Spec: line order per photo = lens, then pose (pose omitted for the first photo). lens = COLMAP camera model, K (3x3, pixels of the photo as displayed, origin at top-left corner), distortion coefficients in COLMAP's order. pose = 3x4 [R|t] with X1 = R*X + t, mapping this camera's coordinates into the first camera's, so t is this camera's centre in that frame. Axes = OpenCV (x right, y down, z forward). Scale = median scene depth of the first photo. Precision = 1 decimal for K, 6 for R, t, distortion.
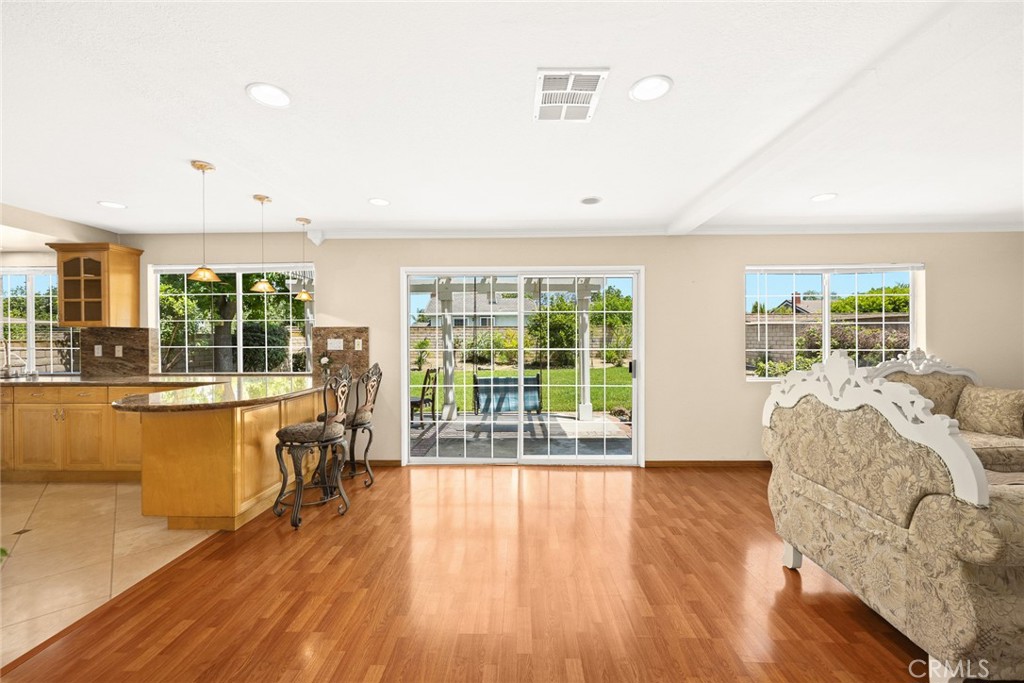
lens RADIAL K [[413.0, 0, 508.9], [0, 413.0, 341.6], [0, 0, 1]] dist [0.000322, 0.001432]
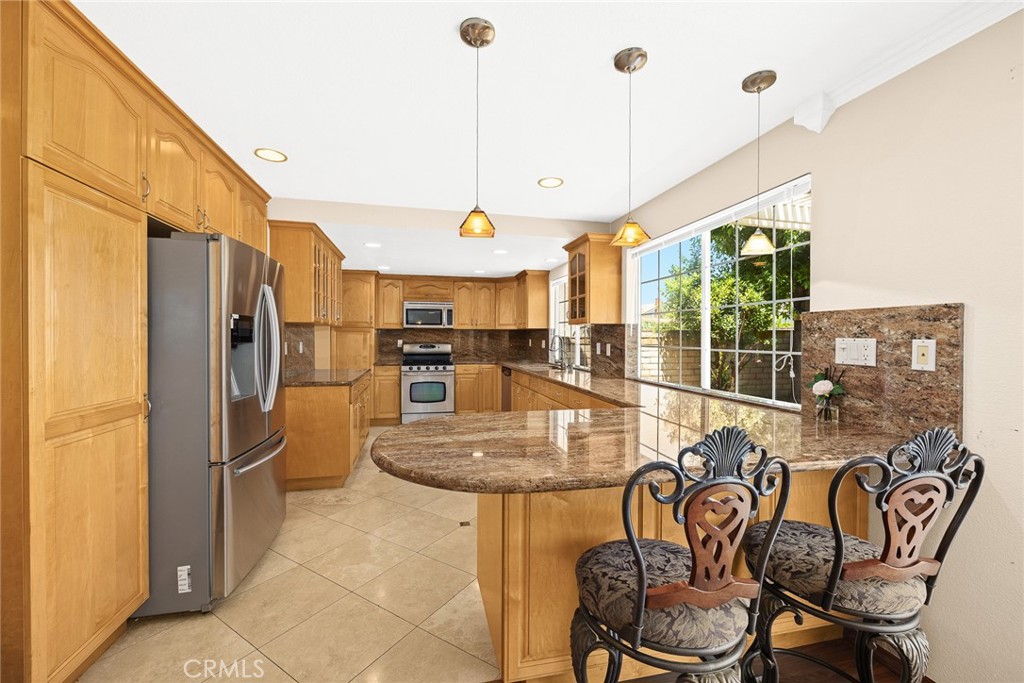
lens RADIAL K [[413.0, 0, 510.3], [0, 413.0, 340.3], [0, 0, 1]] dist [0.000322, 0.001432]
pose [[0.254666, 0.011843, -0.966957, -0.108619], [-0.006503, 0.999923, 0.010534, -0.006601], [0.967007, 0.003606, 0.254723, 0.561752]]
